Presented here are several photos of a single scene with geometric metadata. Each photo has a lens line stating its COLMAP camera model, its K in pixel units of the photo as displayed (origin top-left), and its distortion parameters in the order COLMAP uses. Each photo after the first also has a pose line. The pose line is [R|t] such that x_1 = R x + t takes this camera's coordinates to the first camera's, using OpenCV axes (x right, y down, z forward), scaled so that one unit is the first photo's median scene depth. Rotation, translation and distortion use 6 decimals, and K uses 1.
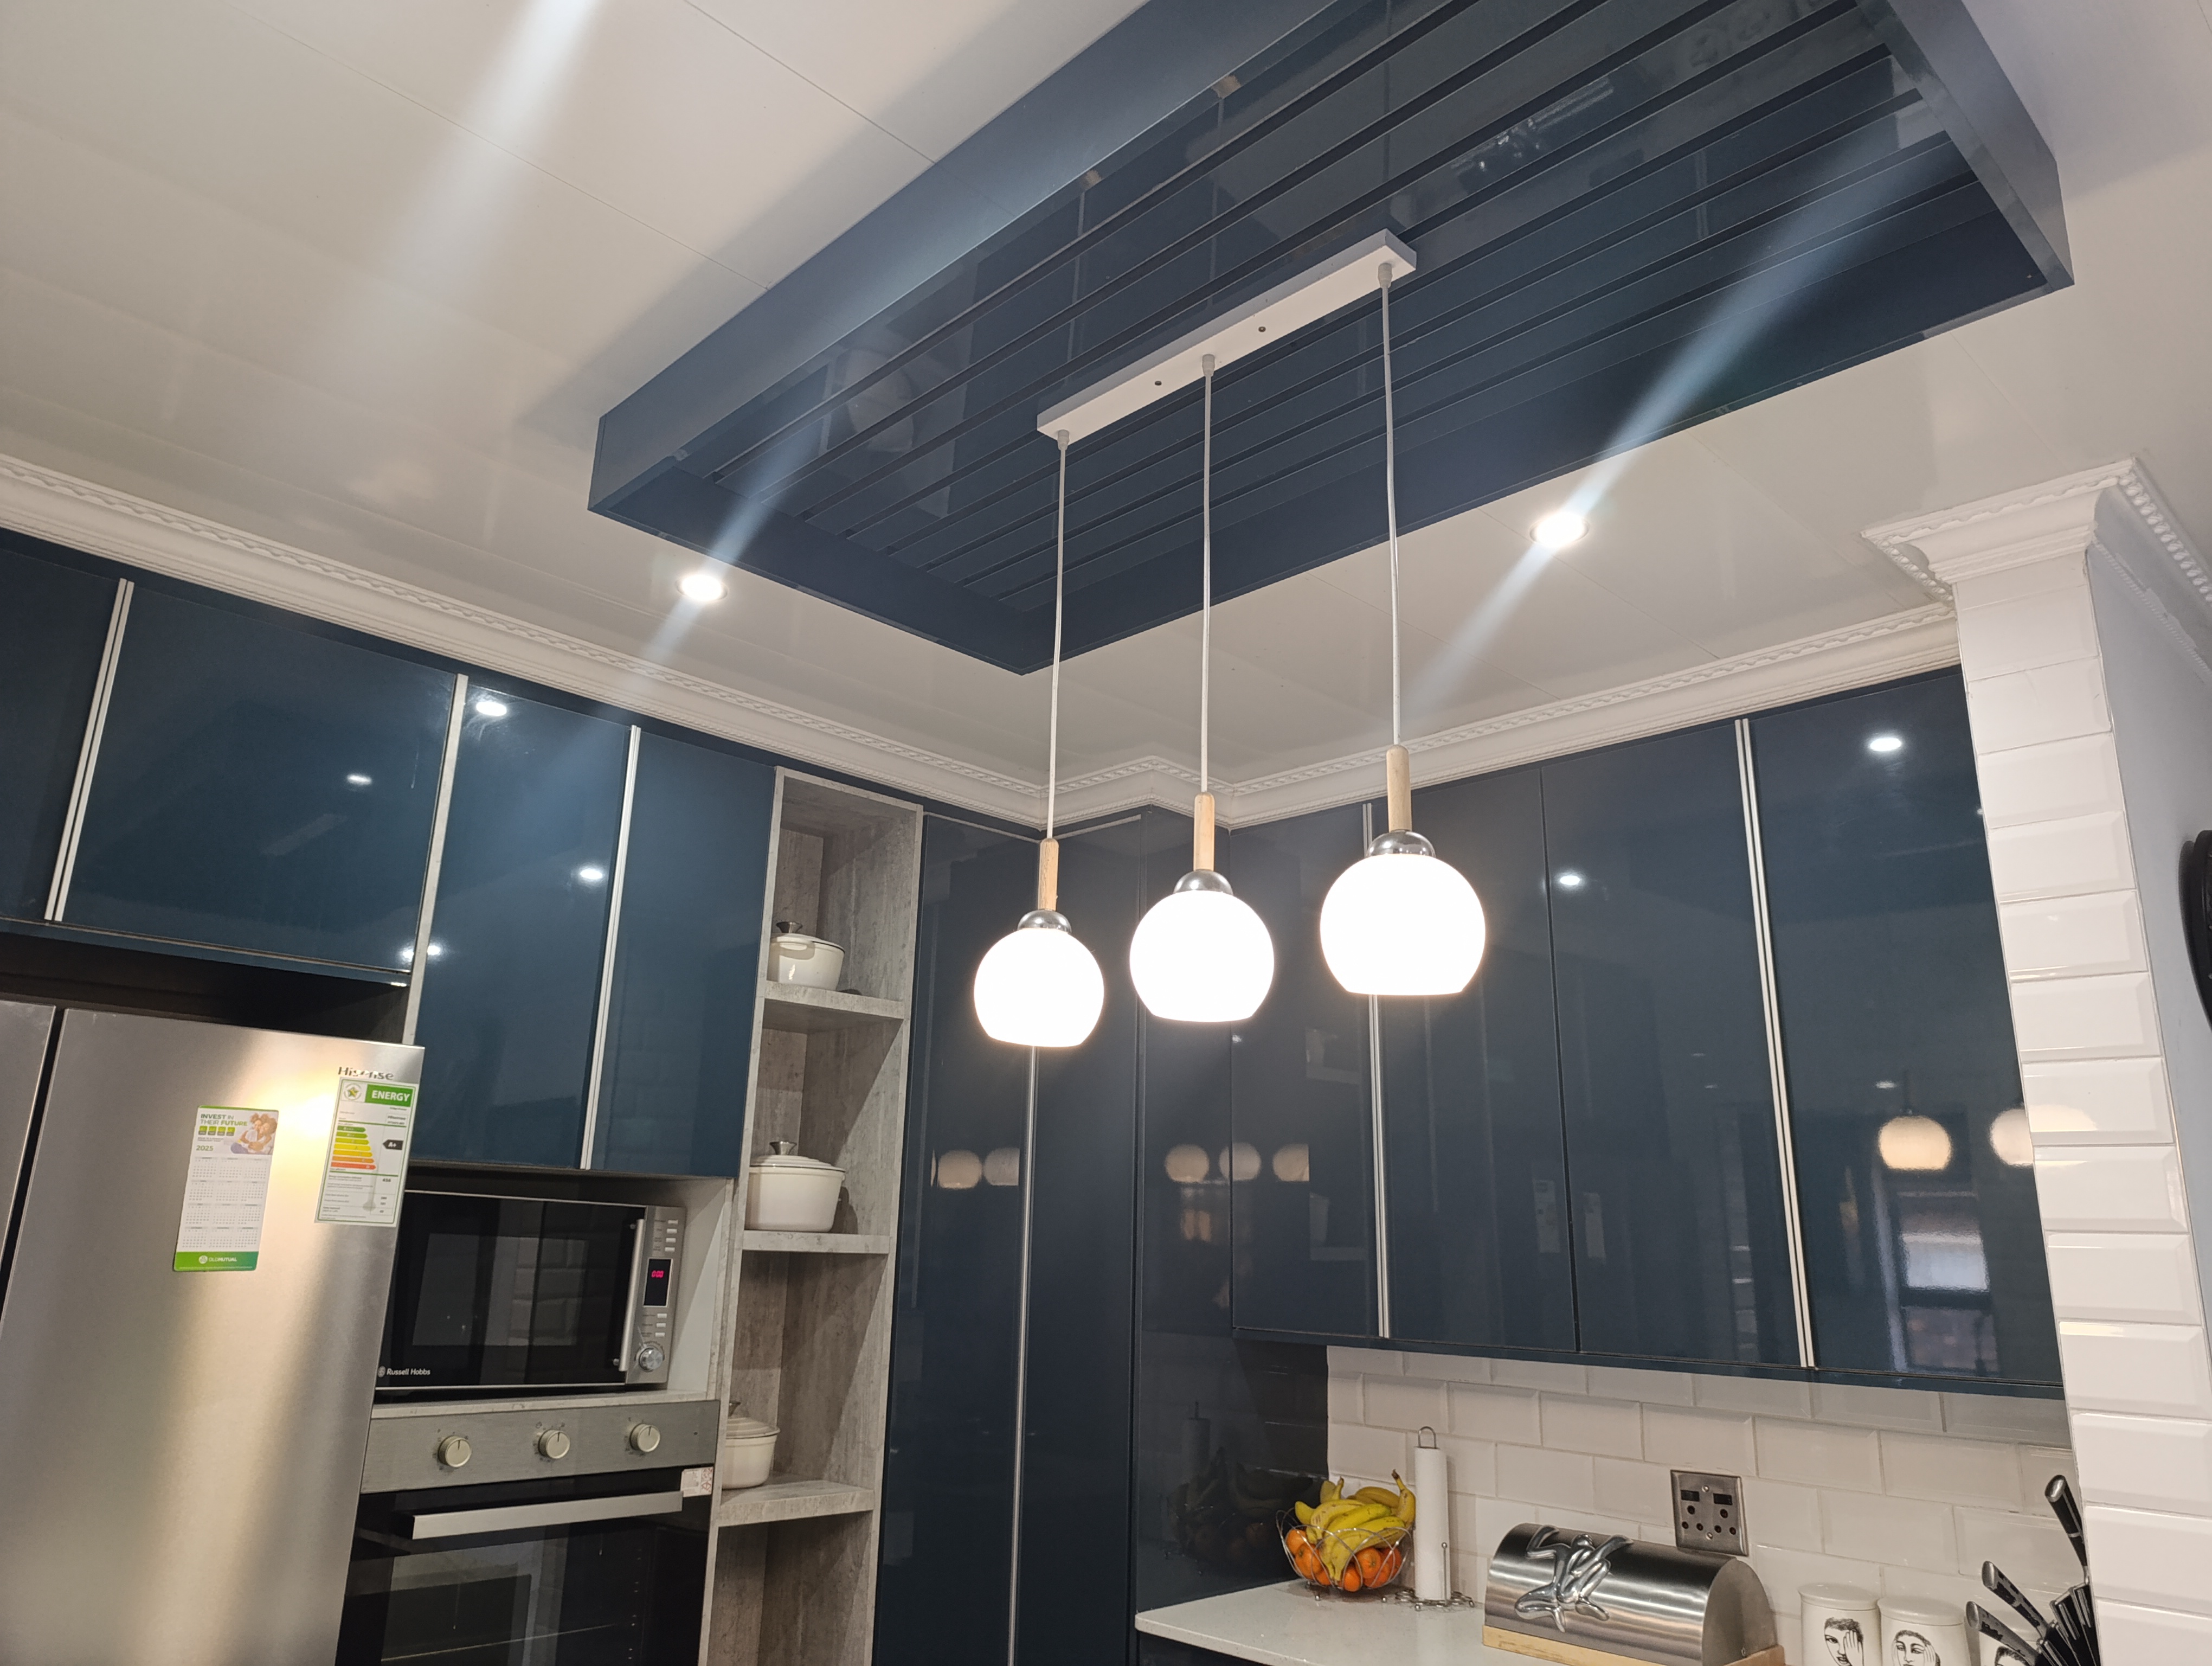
lens RADIAL K [[1517.3, 0, 1116.1], [0, 1517.3, 844.2], [0, 0, 1]] dist [0.038266, -0.042076]
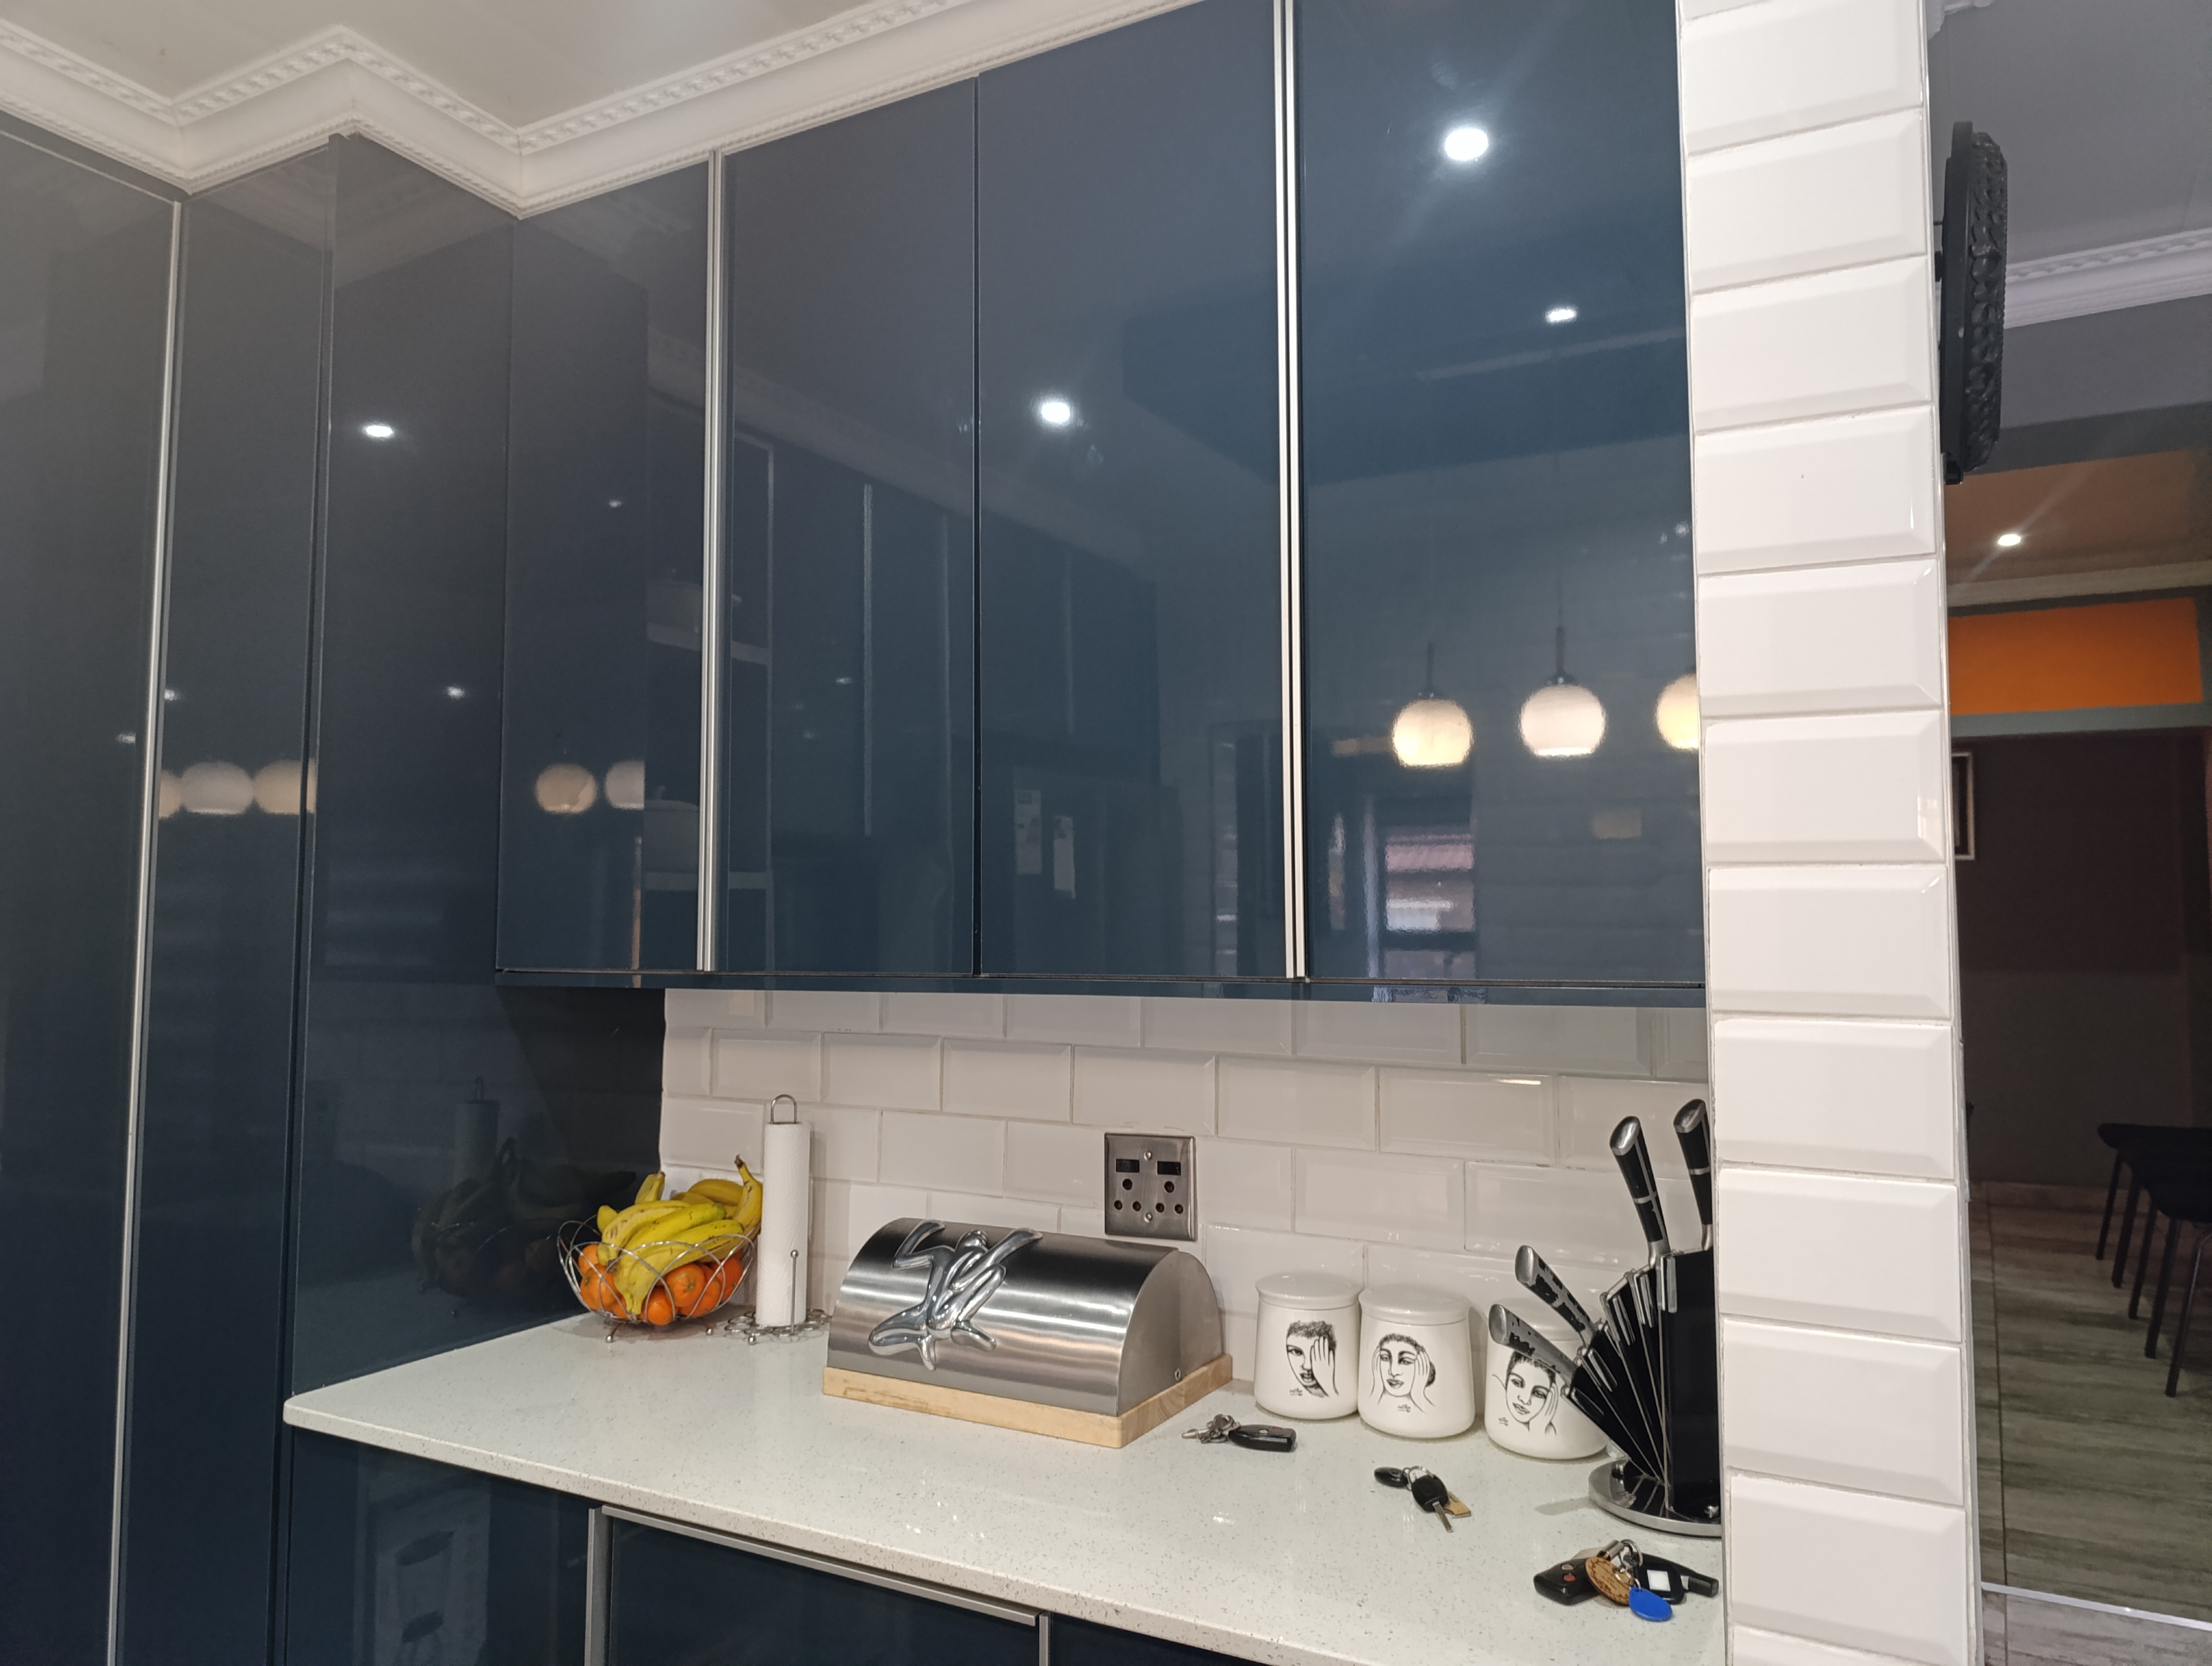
lens RADIAL K [[1517.3, 0, 1116.1], [0, 1517.3, 844.2], [0, 0, 1]] dist [0.038266, -0.042076]
pose [[0.955636, -0.002438, 0.294541, 0.165156], [-0.056695, 0.979745, 0.192056, 0.145246], [-0.289043, -0.200234, 0.936141, 0.374040]]
